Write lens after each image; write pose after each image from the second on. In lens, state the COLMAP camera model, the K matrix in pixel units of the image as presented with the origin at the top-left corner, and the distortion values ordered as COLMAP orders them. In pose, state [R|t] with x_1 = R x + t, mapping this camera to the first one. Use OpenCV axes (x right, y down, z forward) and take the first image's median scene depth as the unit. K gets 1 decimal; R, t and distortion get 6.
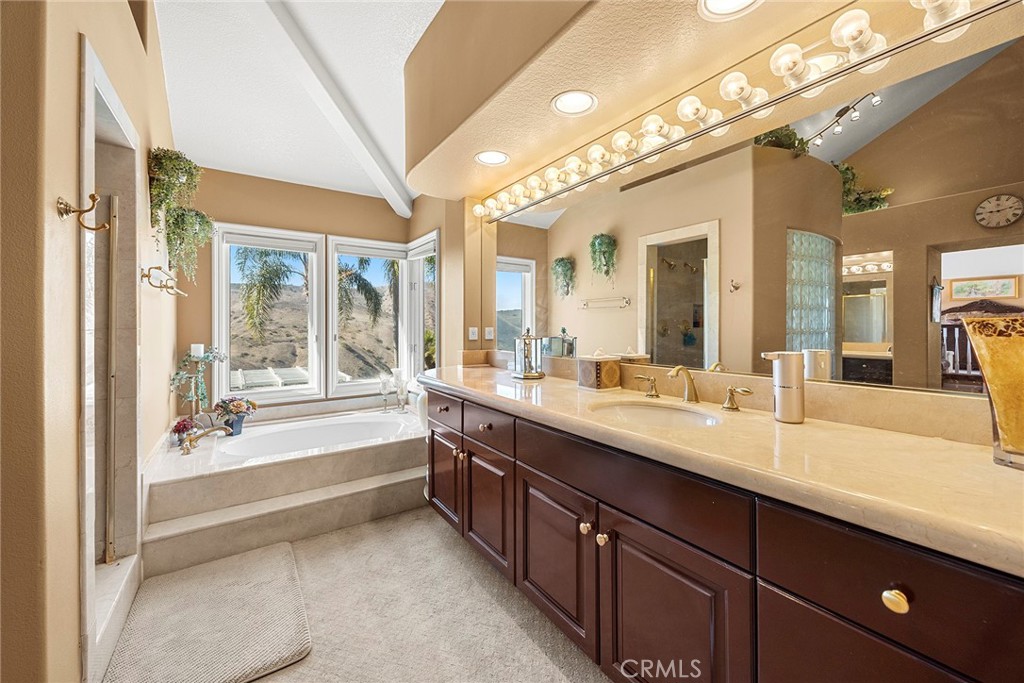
lens RADIAL K [[395.1, 0, 512.1], [0, 395.1, 326.8], [0, 0, 1]] dist [-0.000785, -0.000148]
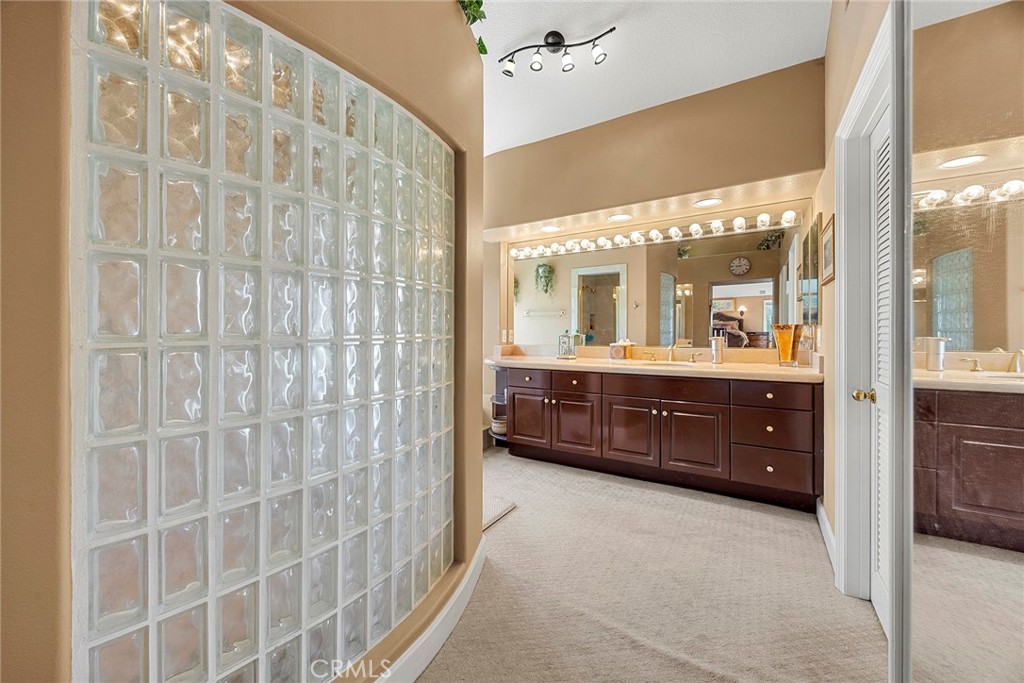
lens RADIAL K [[388.8, 0, 511.0], [0, 388.8, 340.0], [0, 0, 1]] dist [0.000669, 0.000038]
pose [[0.917494, -0.013206, 0.397530, -1.538029], [0.004599, 0.999734, 0.022598, 0.017077], [-0.397722, -0.018906, 0.917311, -0.800410]]
